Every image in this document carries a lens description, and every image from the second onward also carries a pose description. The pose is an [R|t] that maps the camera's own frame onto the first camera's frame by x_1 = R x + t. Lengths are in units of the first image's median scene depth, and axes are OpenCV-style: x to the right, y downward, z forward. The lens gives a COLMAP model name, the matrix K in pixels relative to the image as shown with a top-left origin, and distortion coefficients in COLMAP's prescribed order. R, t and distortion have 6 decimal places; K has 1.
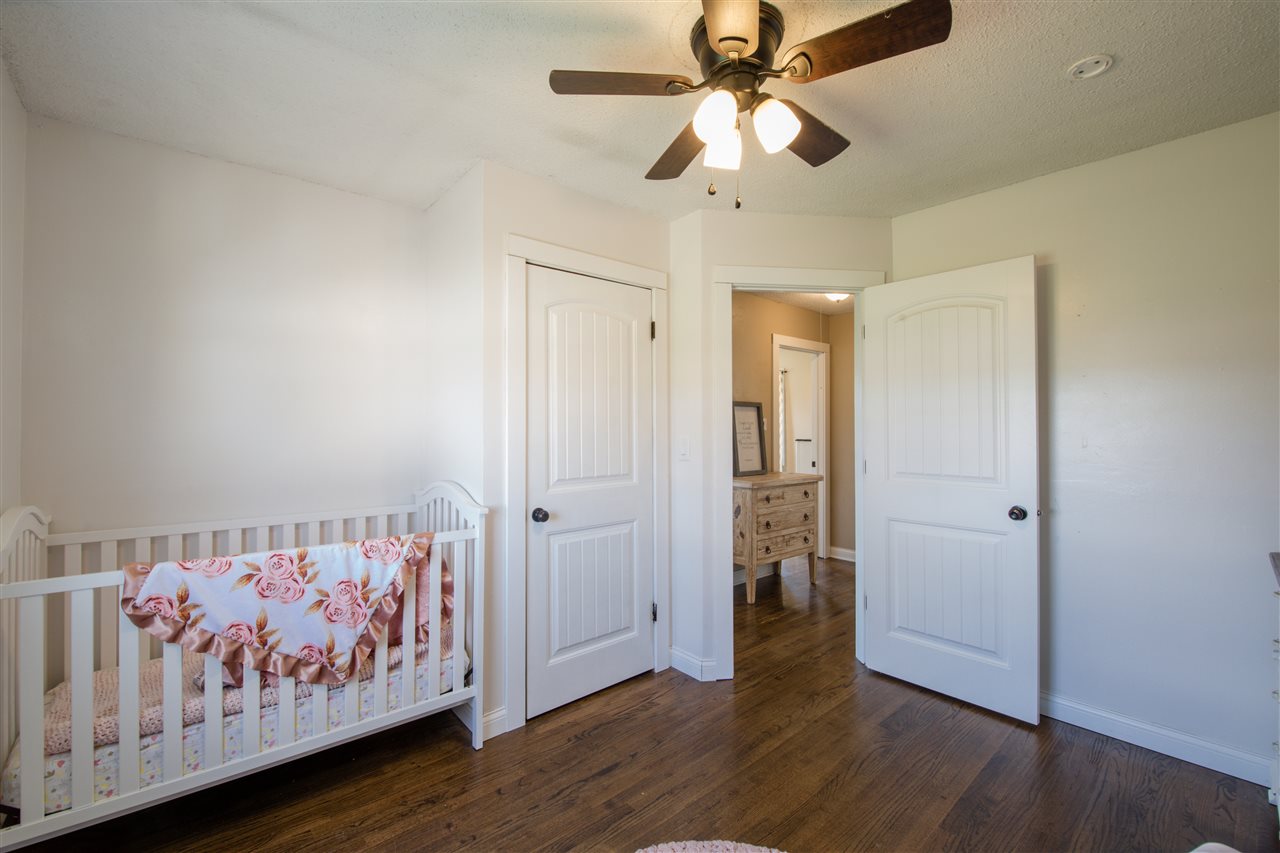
lens RADIAL K [[531.0, 0, 640.0], [0, 531.0, 426.5], [0, 0, 1]] dist [-0.012721, -0.000688]
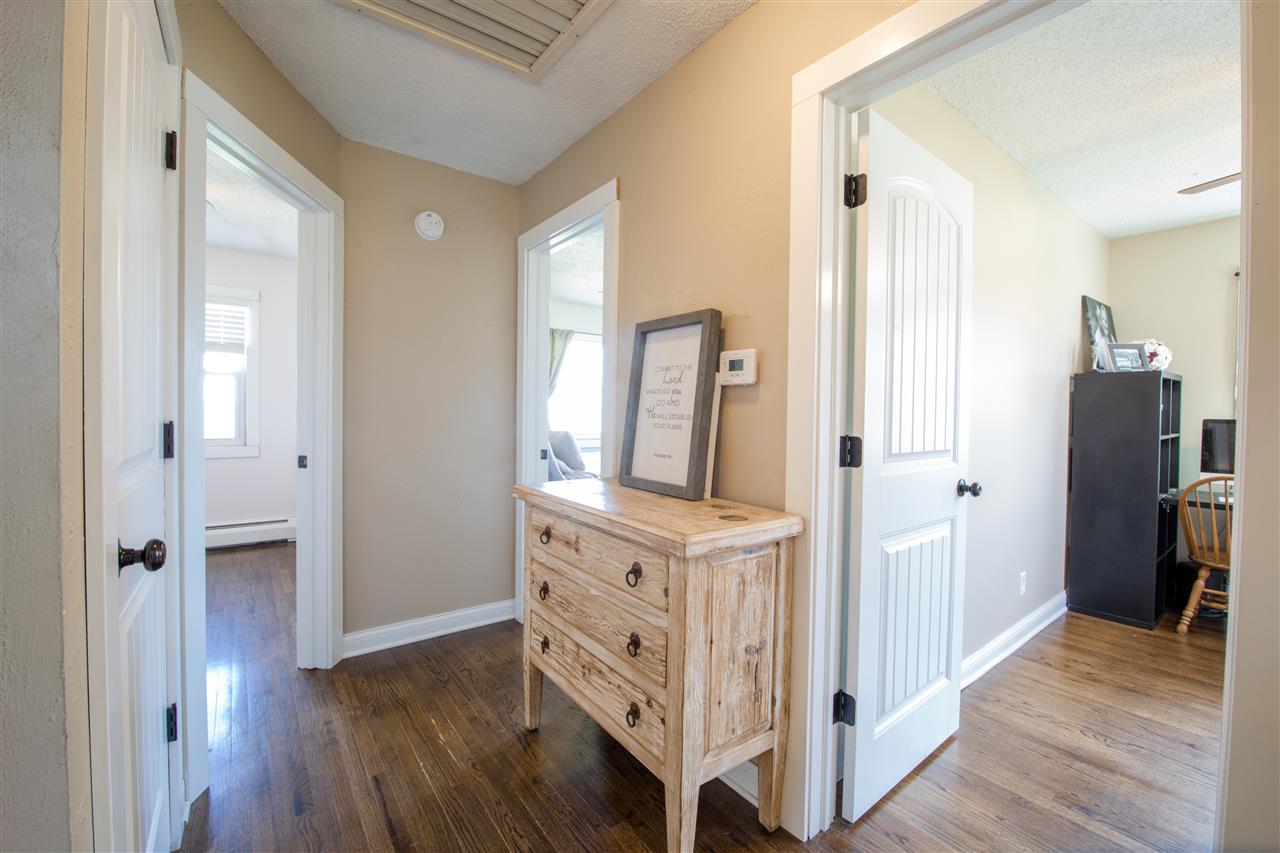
lens RADIAL K [[531.0, 0, 640.0], [0, 531.0, 426.5], [0, 0, 1]] dist [-0.012721, -0.000688]
pose [[-0.069206, 0.023749, -0.997320, 0.651944], [-0.017383, 0.999536, 0.025008, 0.031288], [0.997451, 0.019067, -0.068761, 1.057684]]
